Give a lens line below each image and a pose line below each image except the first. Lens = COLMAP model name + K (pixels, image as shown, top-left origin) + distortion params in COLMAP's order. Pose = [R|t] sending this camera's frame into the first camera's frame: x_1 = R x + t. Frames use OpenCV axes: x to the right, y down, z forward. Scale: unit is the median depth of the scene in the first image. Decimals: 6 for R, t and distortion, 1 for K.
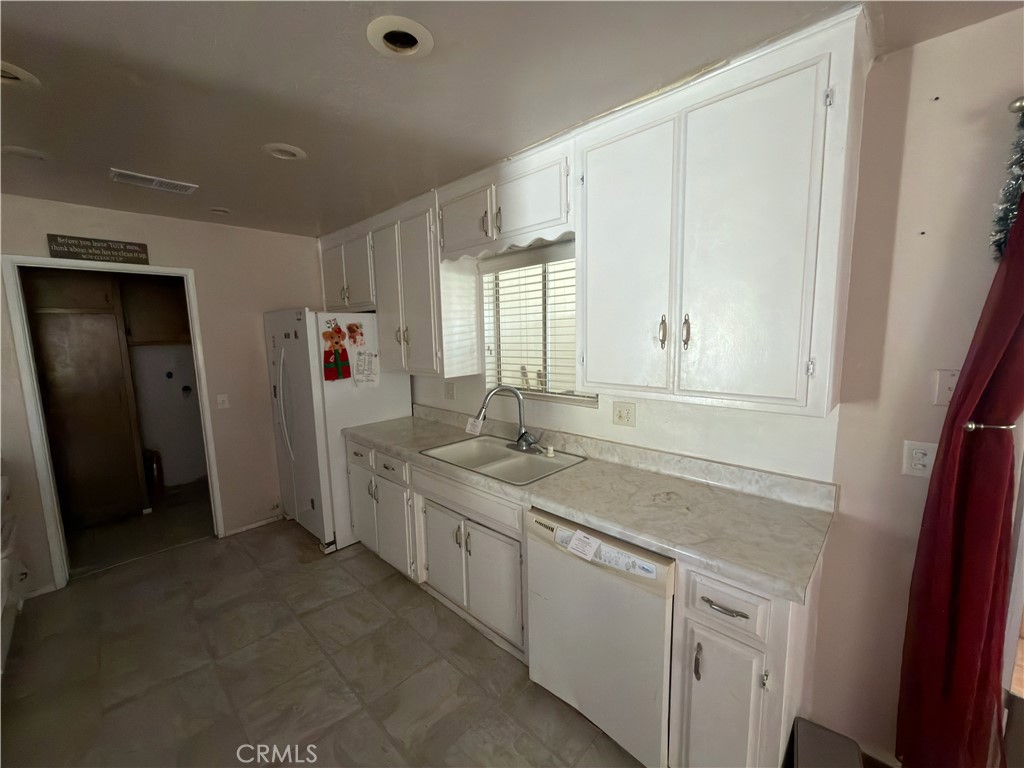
lens RADIAL K [[407.1, 0, 511.4], [0, 407.1, 382.9], [0, 0, 1]] dist [0.000489, -0.000627]
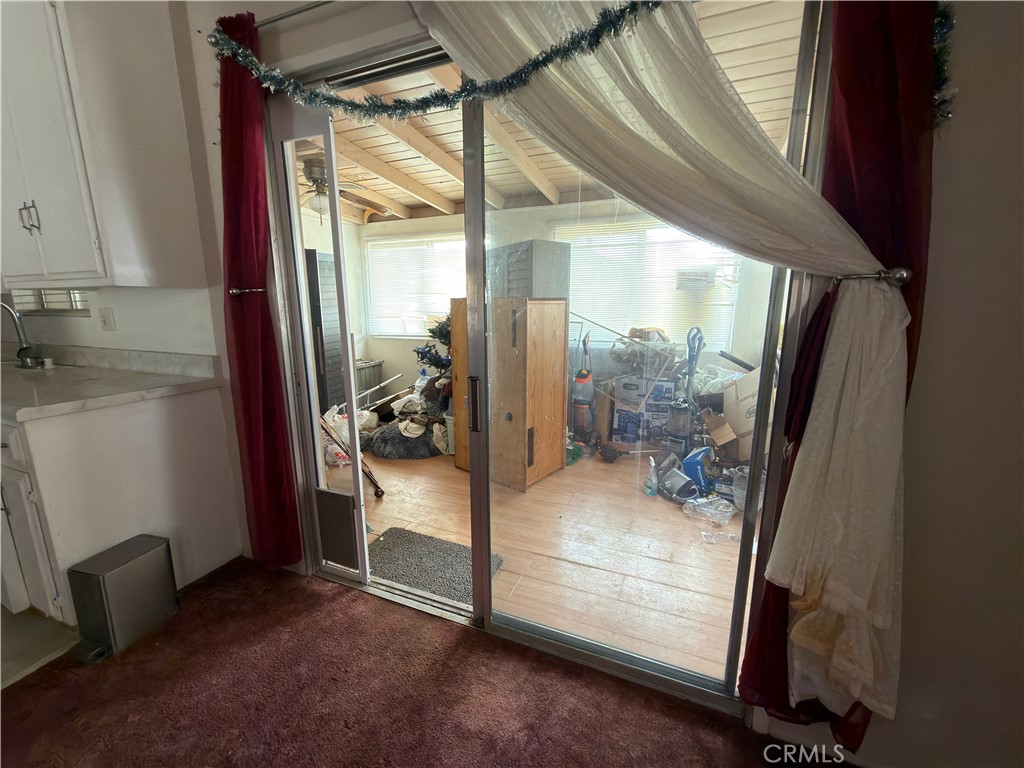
lens RADIAL K [[407.1, 0, 515.2], [0, 407.1, 382.7], [0, 0, 1]] dist [0.000489, -0.000627]
pose [[0.930855, -0.050237, 0.361918, 0.649980], [0.028184, 0.997424, 0.065961, 0.150281], [-0.364300, -0.051200, 0.929873, -0.264175]]
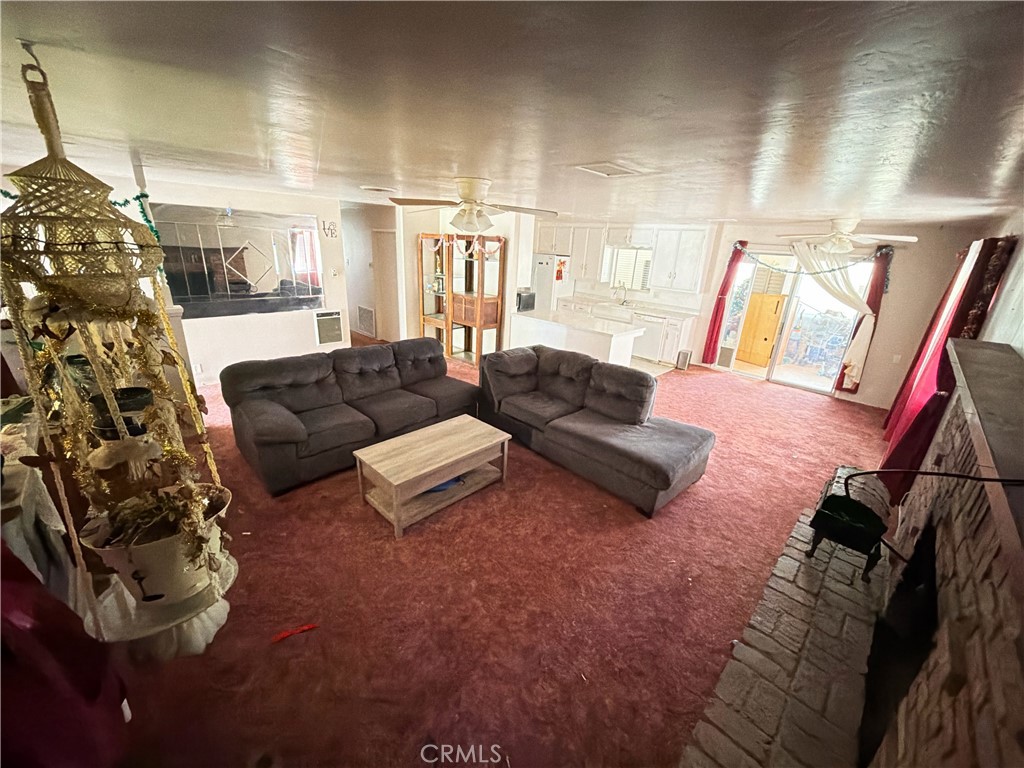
lens RADIAL K [[407.1, 0, 514.6], [0, 407.1, 380.3], [0, 0, 1]] dist [0.000489, -0.000627]
pose [[0.997310, 0.070518, 0.020017, -0.801491], [-0.073096, 0.977219, 0.199248, 0.145190], [-0.005511, -0.200176, 0.979745, -2.155044]]
